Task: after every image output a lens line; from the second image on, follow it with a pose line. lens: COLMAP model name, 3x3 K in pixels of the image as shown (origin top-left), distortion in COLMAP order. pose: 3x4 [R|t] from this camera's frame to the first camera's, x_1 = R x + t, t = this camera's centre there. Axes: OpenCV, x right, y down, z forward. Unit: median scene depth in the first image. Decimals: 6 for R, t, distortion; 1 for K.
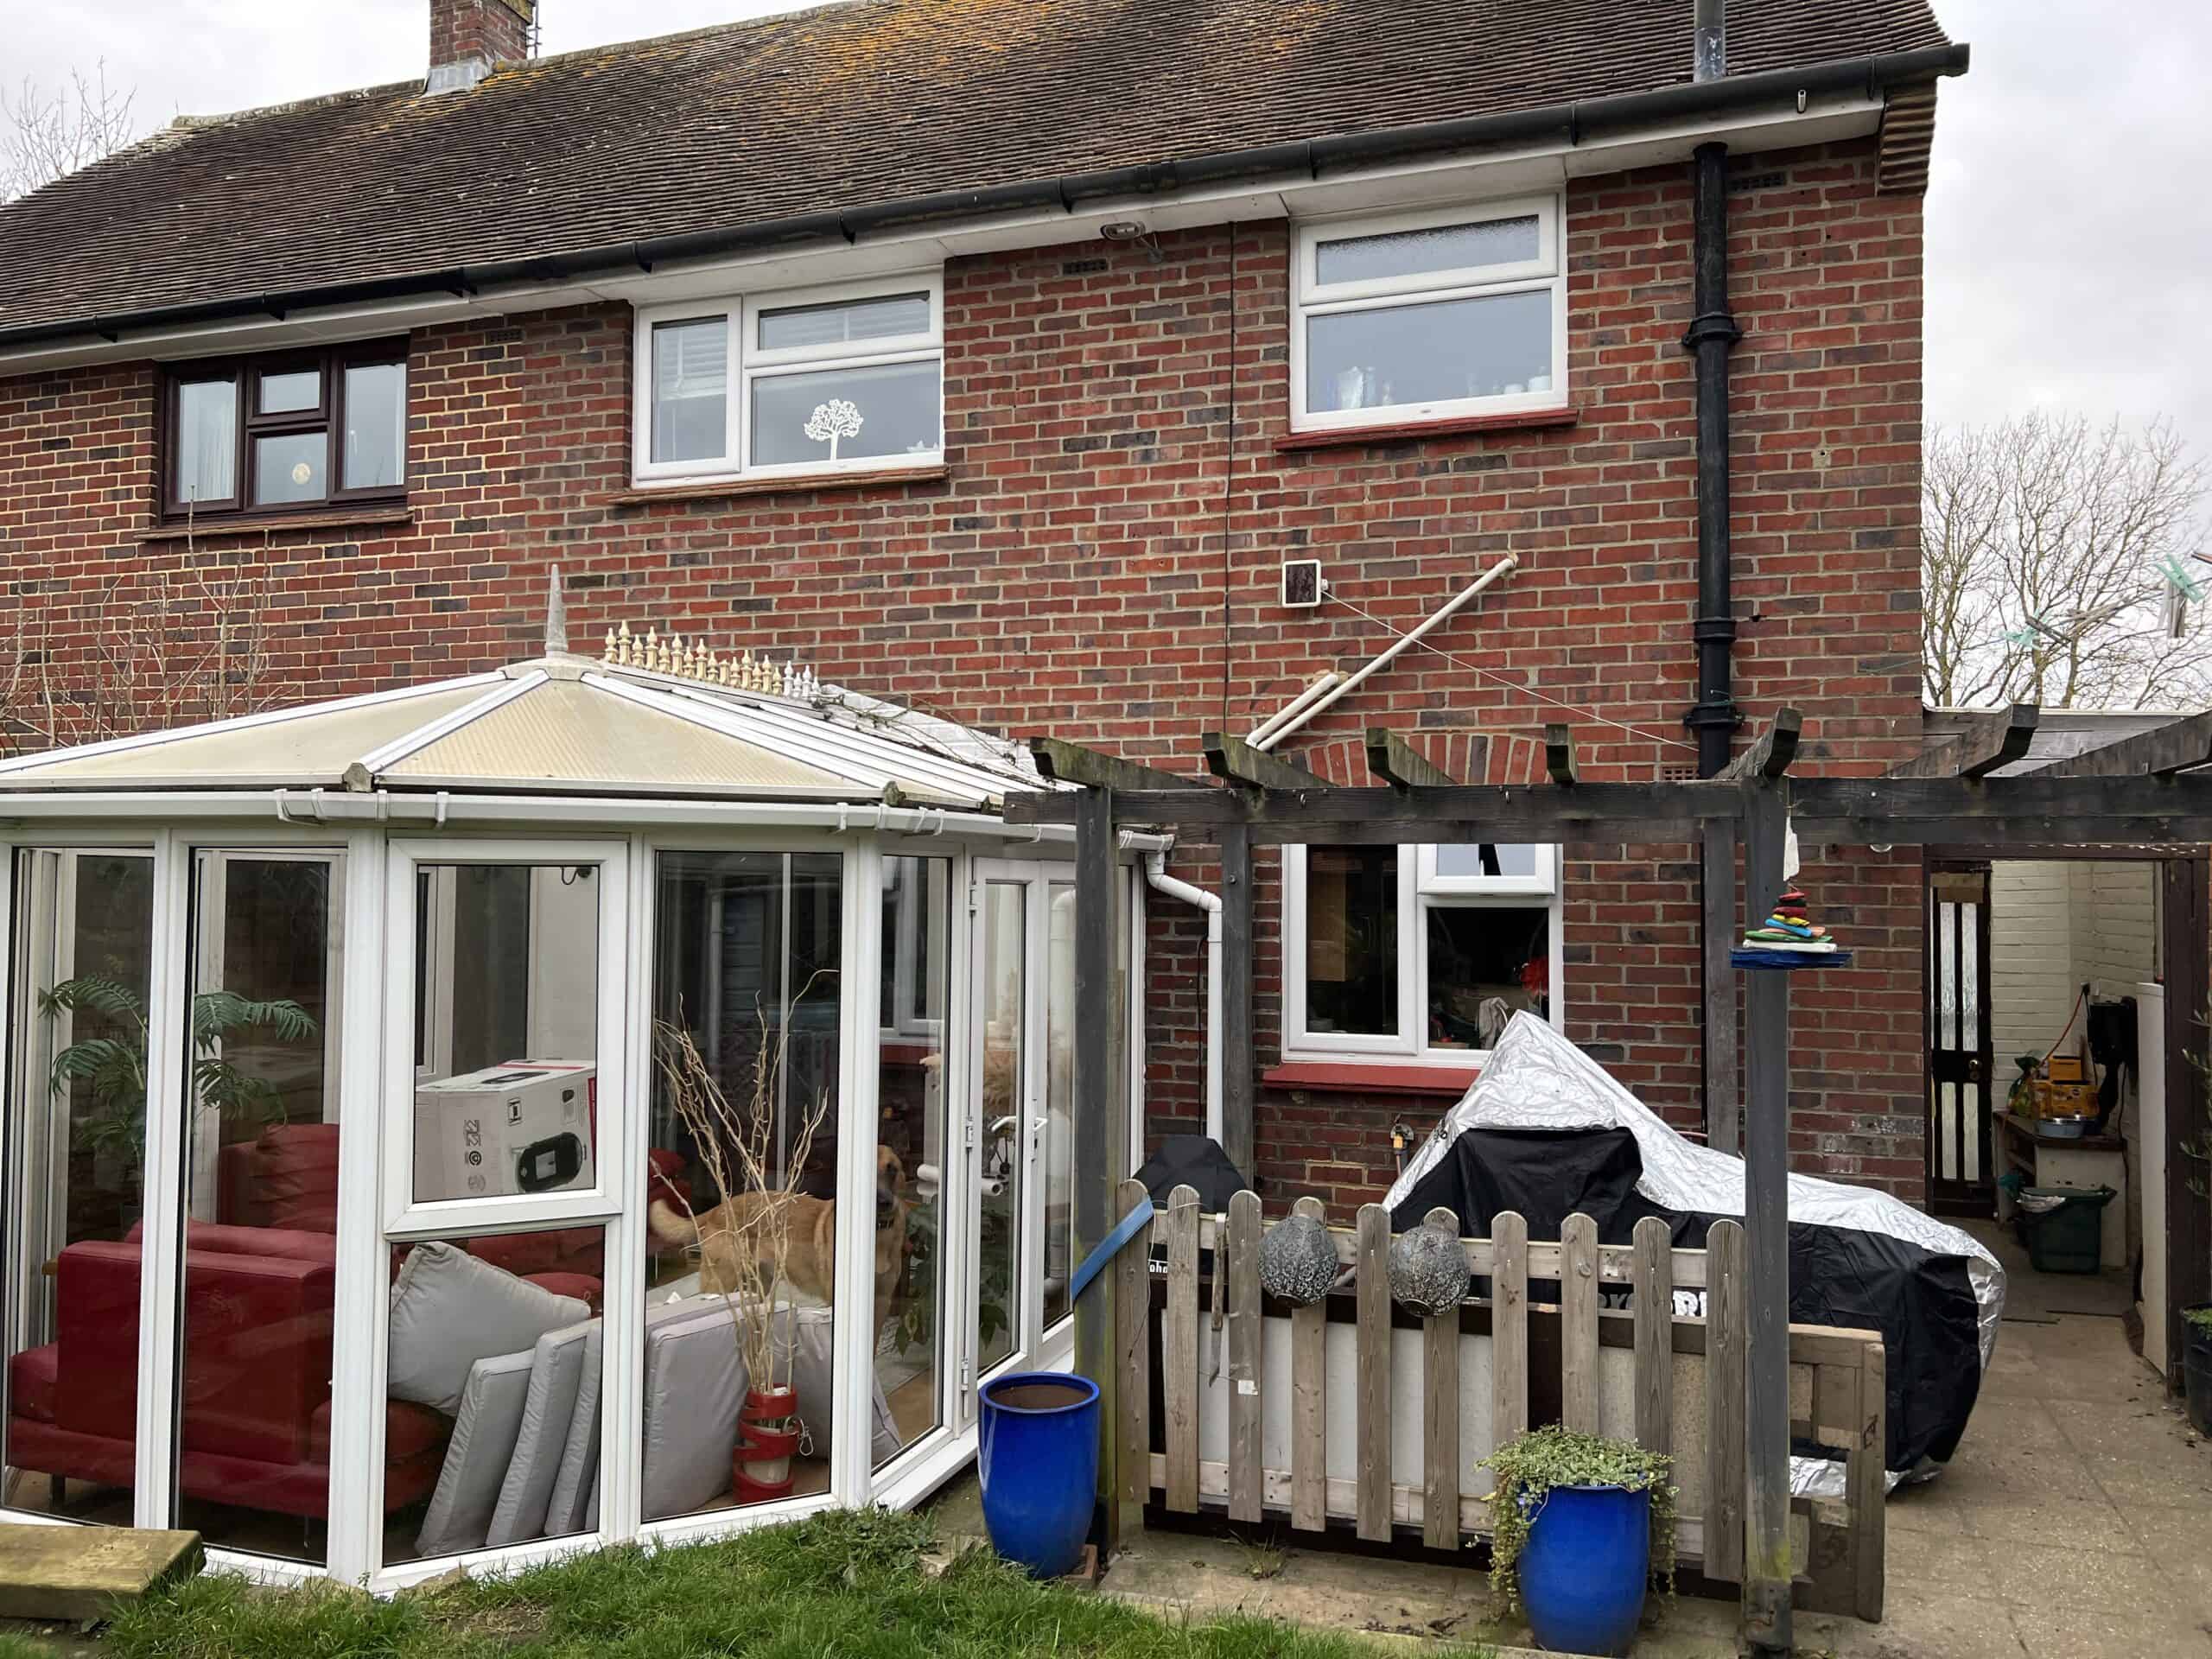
lens RADIAL K [[1596.3, 0, 1114.0], [0, 1596.3, 852.8], [0, 0, 1]] dist [0.044208, -0.051235]
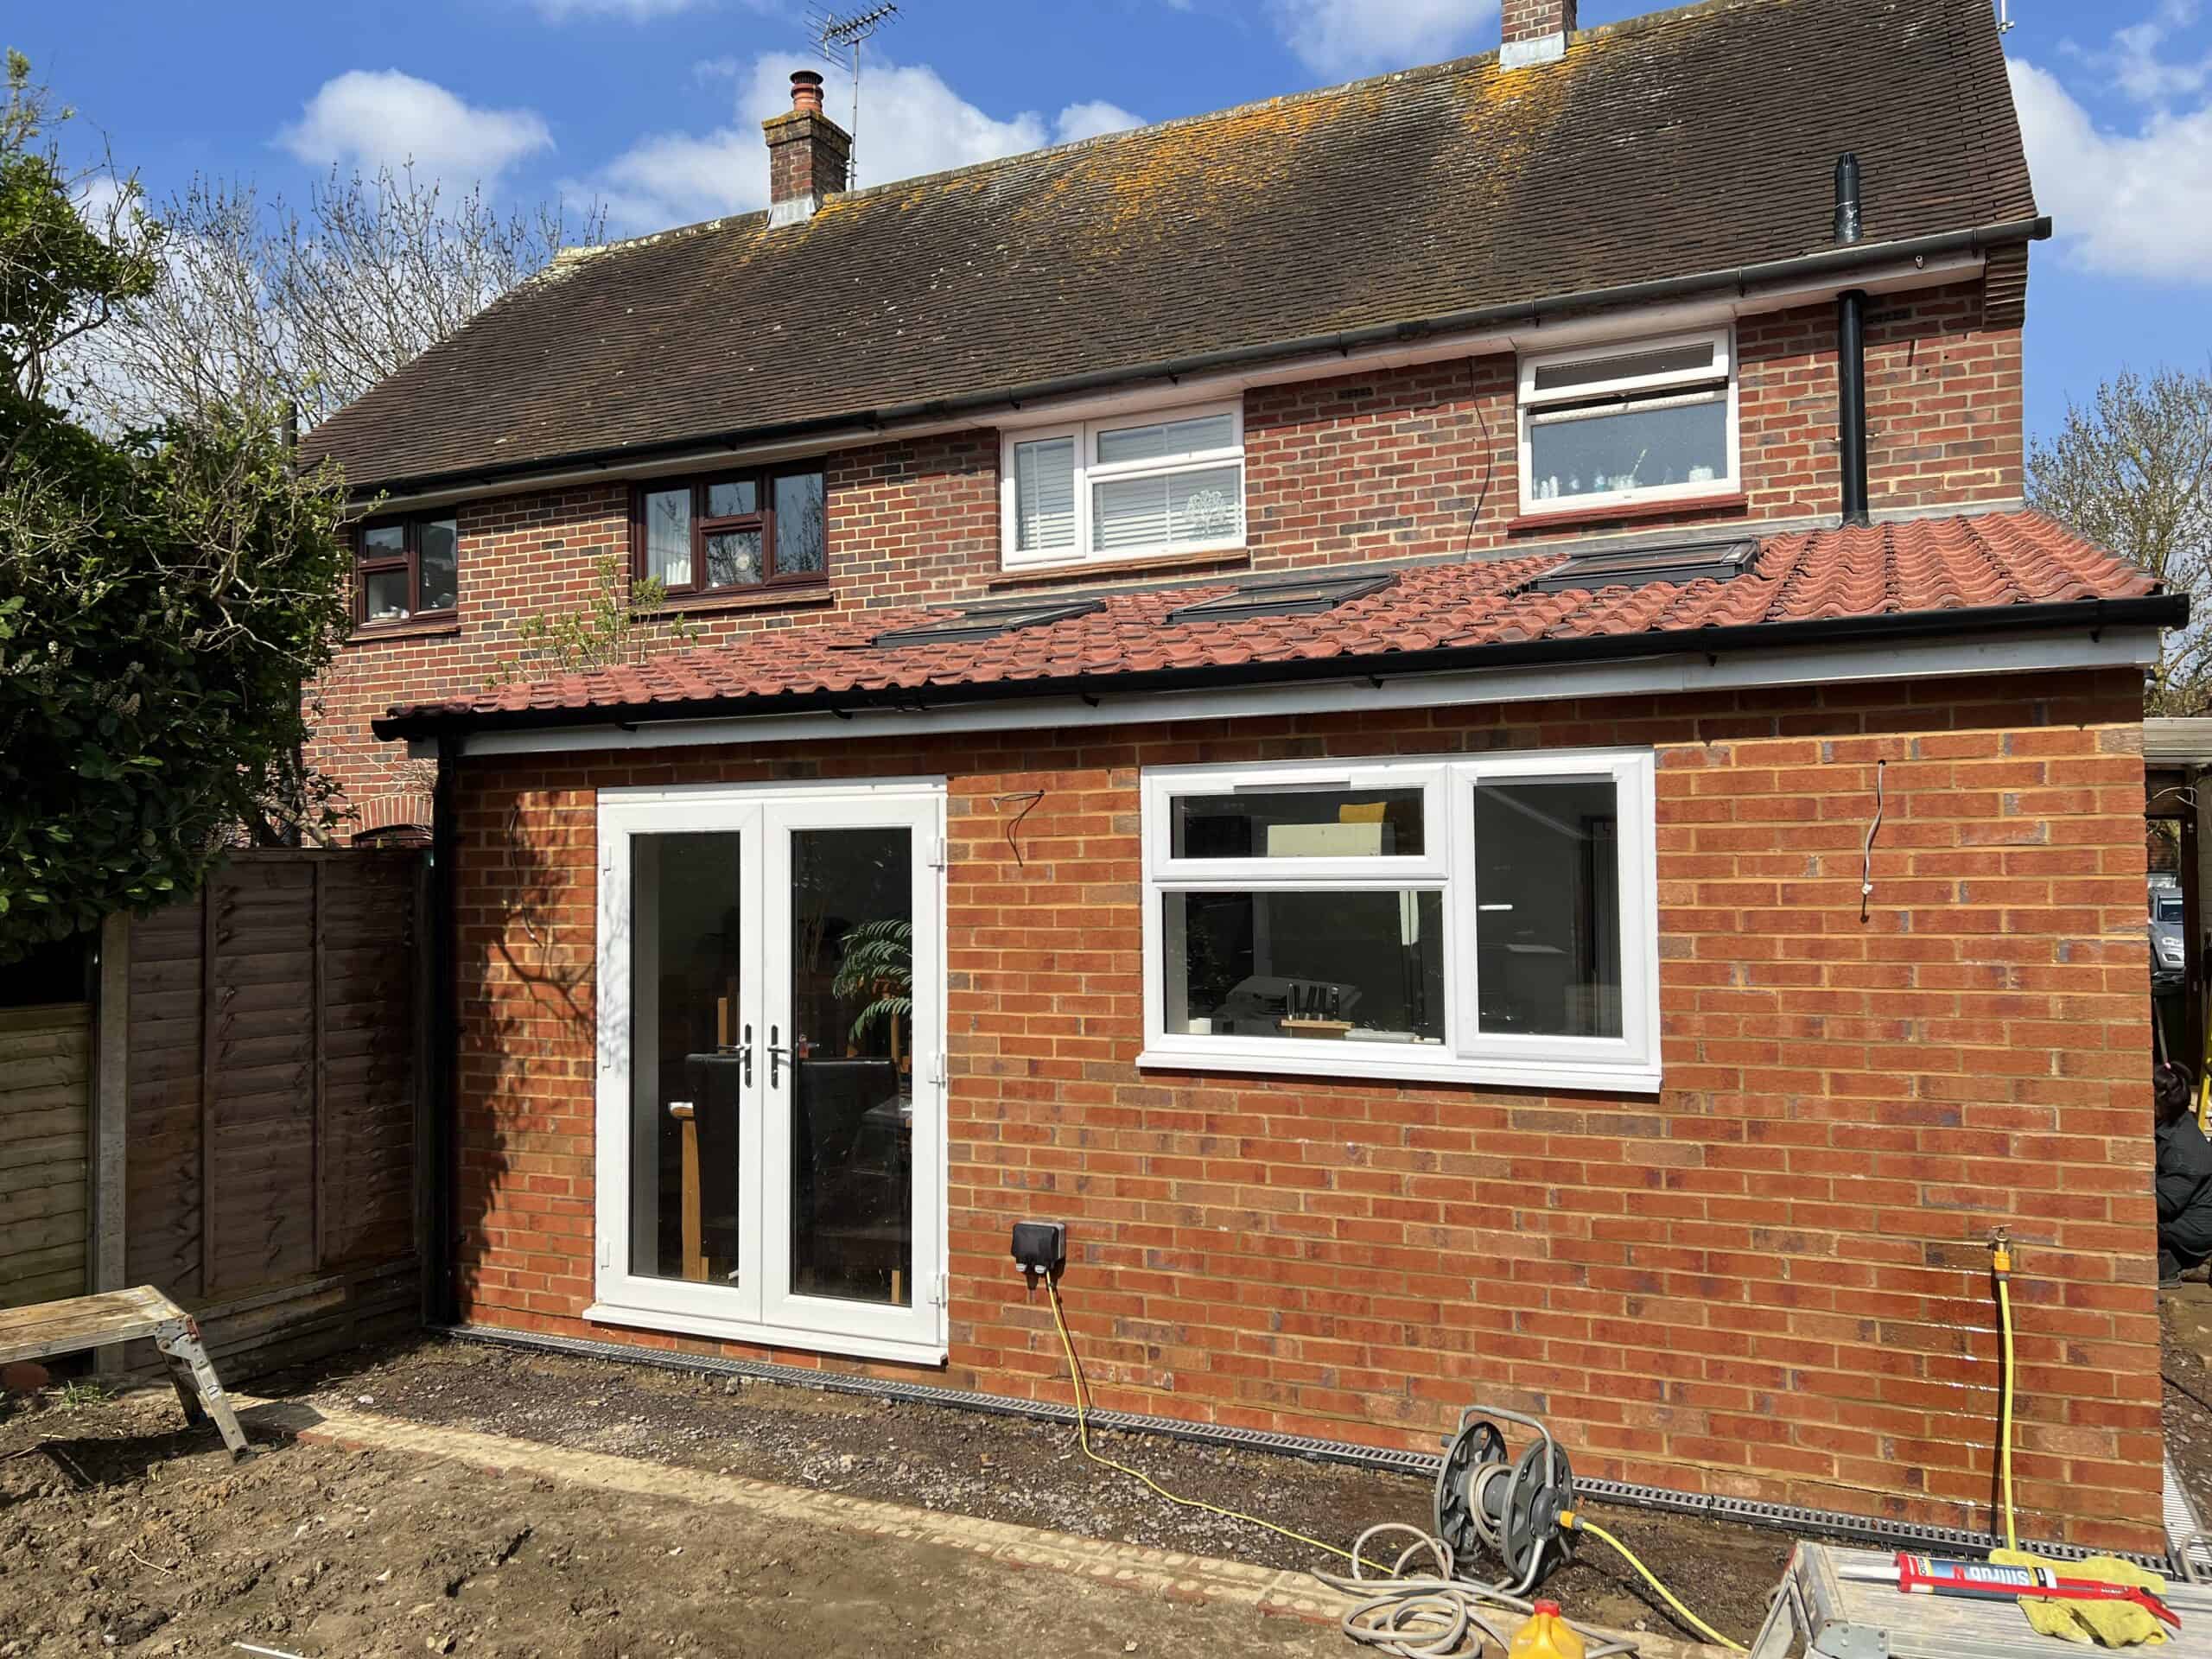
lens RADIAL K [[1596.3, 0, 1109.0], [0, 1596.3, 848.6], [0, 0, 1]] dist [0.044208, -0.051235]
pose [[0.993682, -0.019347, -0.110549, -0.078068], [0.020659, 0.999729, 0.010730, -0.012158], [0.110312, -0.012946, 0.993813, -0.316928]]
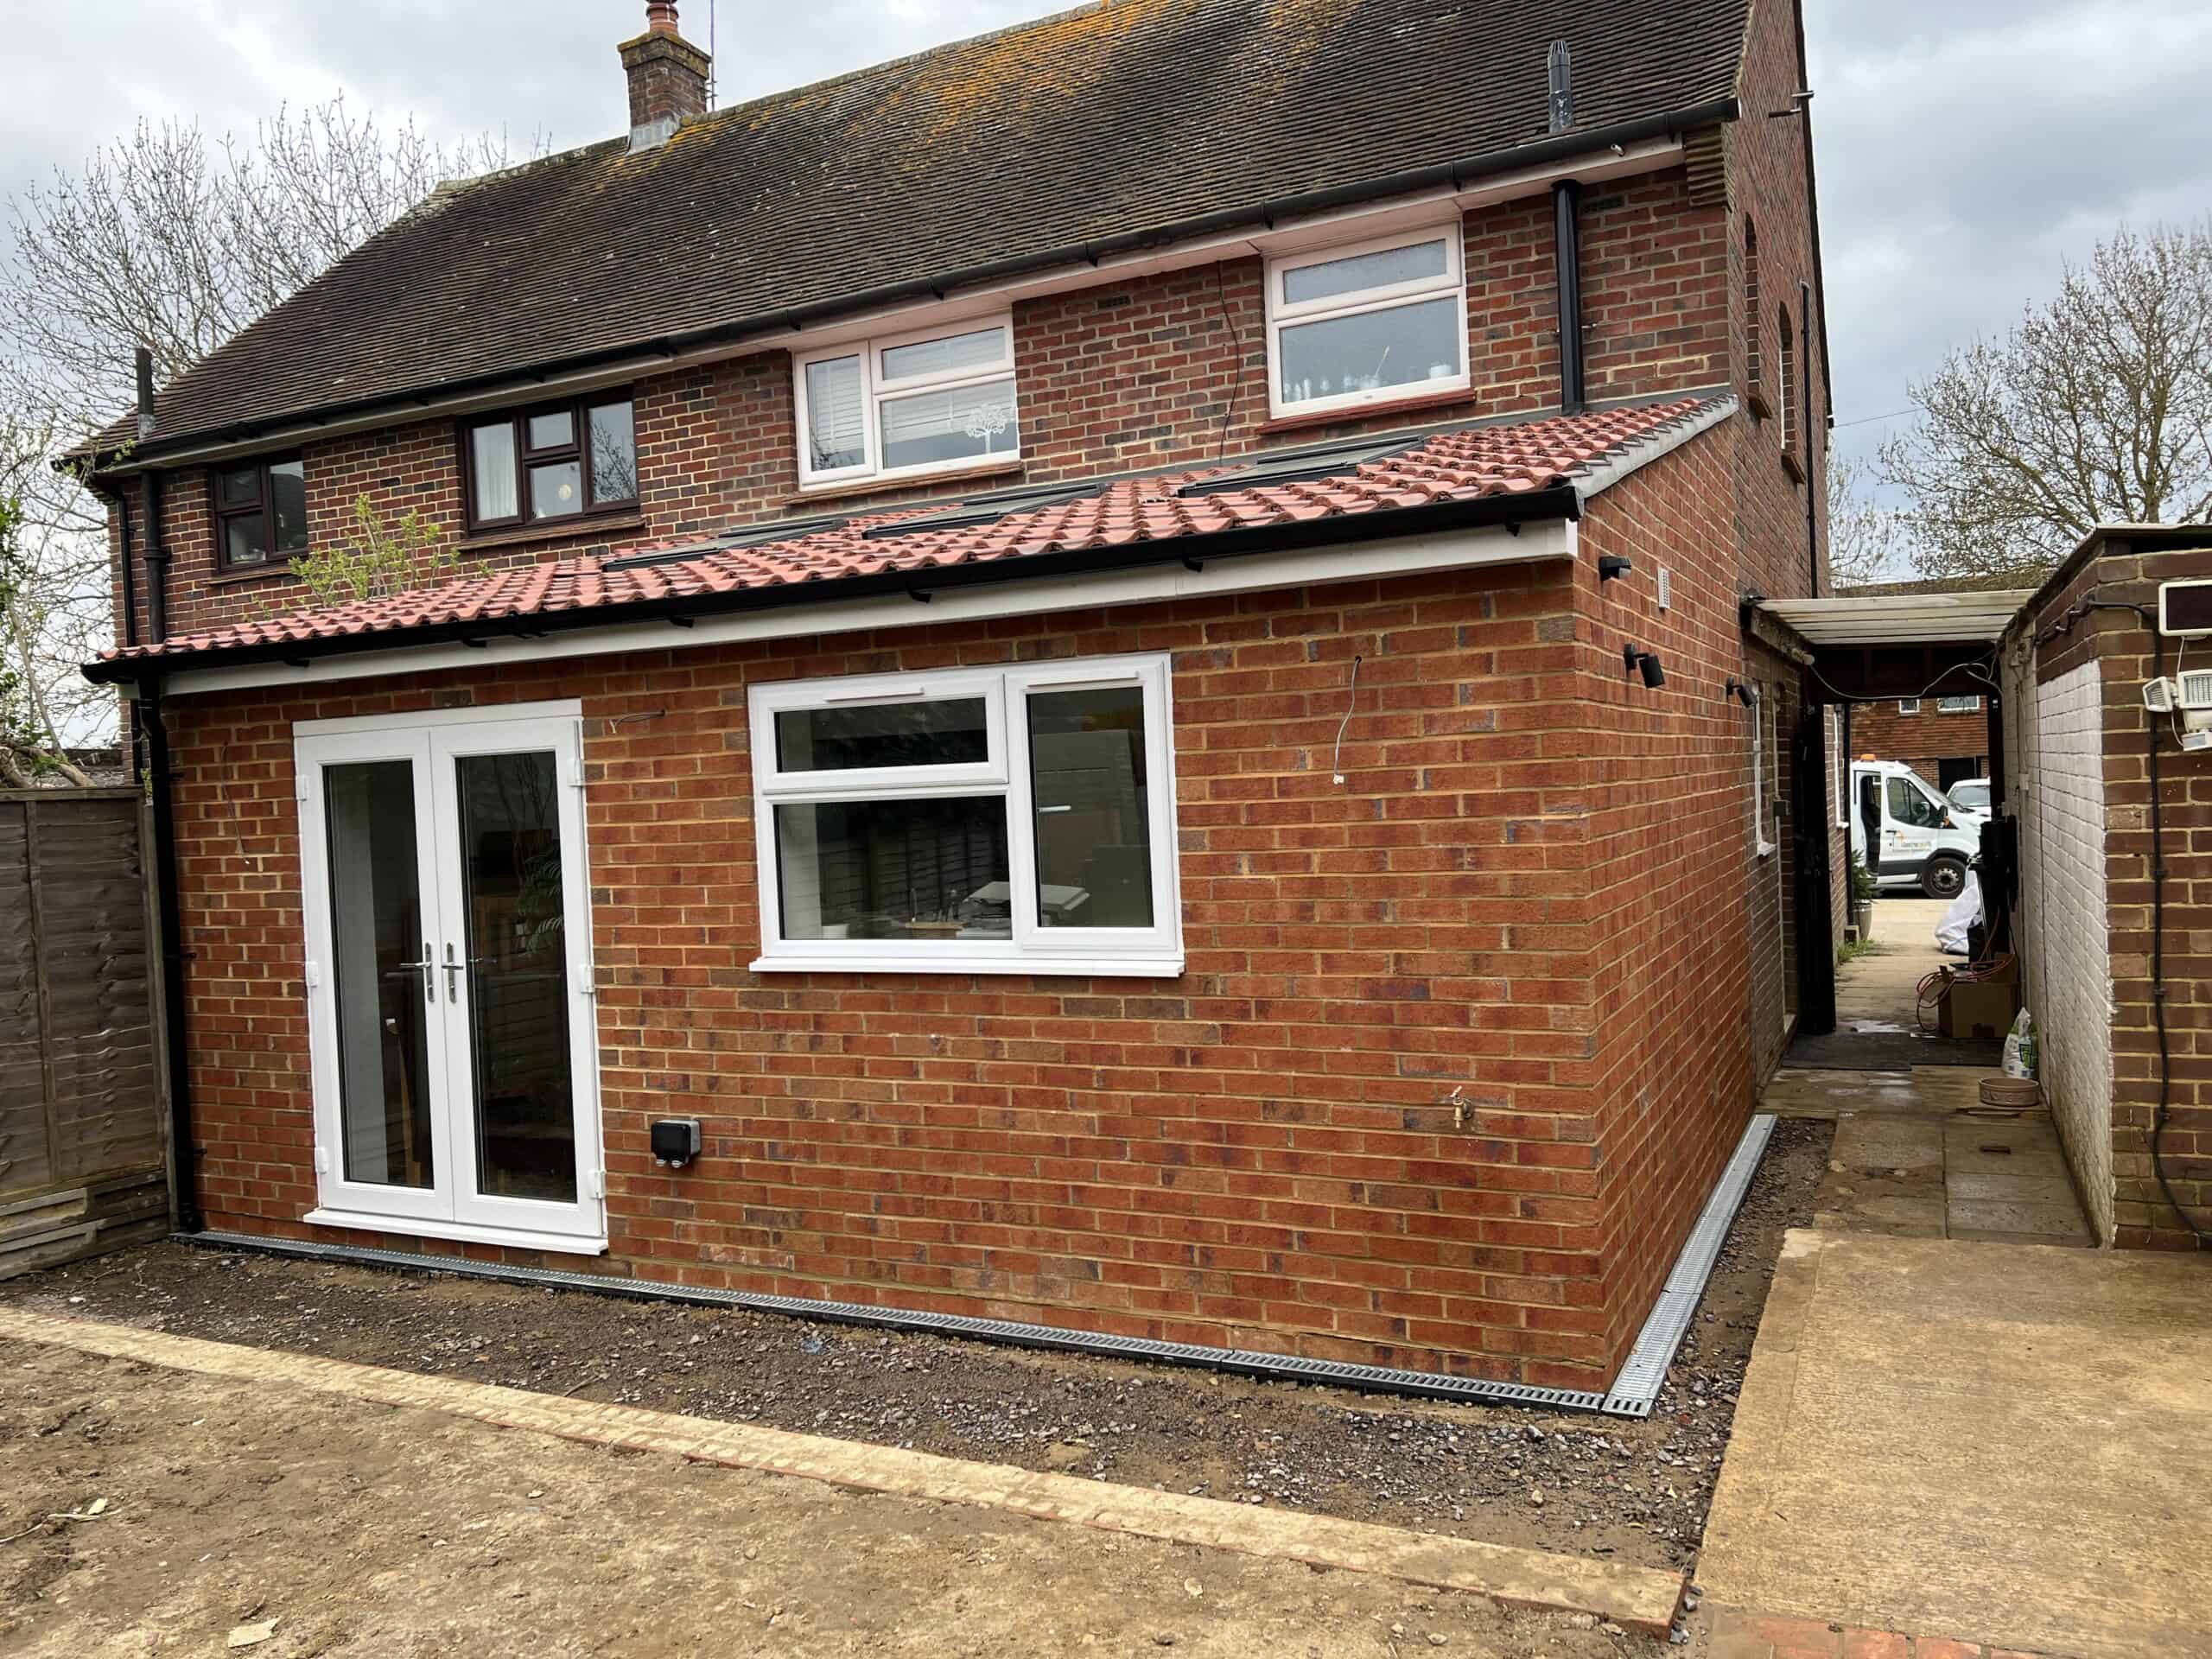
lens RADIAL K [[1596.3, 0, 1120.0], [0, 1596.3, 836.9], [0, 0, 1]] dist [0.044208, -0.051235]
pose [[0.989189, -0.047367, -0.138789, 0.145947], [0.055941, 0.996716, 0.058540, -0.003541], [0.135560, -0.065671, 0.988590, -0.325198]]
